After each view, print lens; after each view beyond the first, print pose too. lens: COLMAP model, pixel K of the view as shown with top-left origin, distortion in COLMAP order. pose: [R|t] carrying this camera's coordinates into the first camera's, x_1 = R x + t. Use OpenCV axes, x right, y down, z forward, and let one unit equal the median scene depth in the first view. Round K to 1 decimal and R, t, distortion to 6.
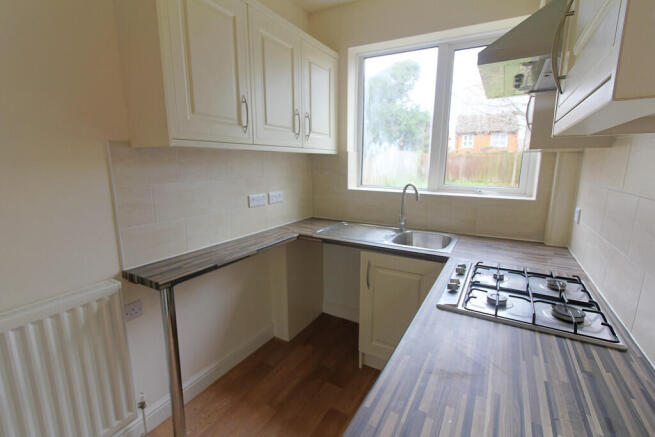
lens RADIAL K [[303.1, 0, 322.5], [0, 303.1, 218.2], [0, 0, 1]] dist [0.002161, 0.000477]
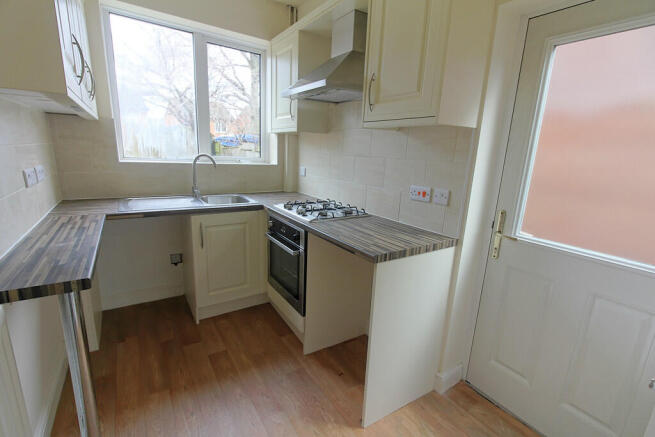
lens RADIAL K [[303.1, 0, 322.5], [0, 303.1, 218.2], [0, 0, 1]] dist [0.002161, 0.000477]
pose [[0.450616, -0.179423, 0.874501, -0.581059], [0.122896, 0.982735, 0.138303, 0.021396], [-0.884218, 0.045151, 0.464887, 0.075479]]
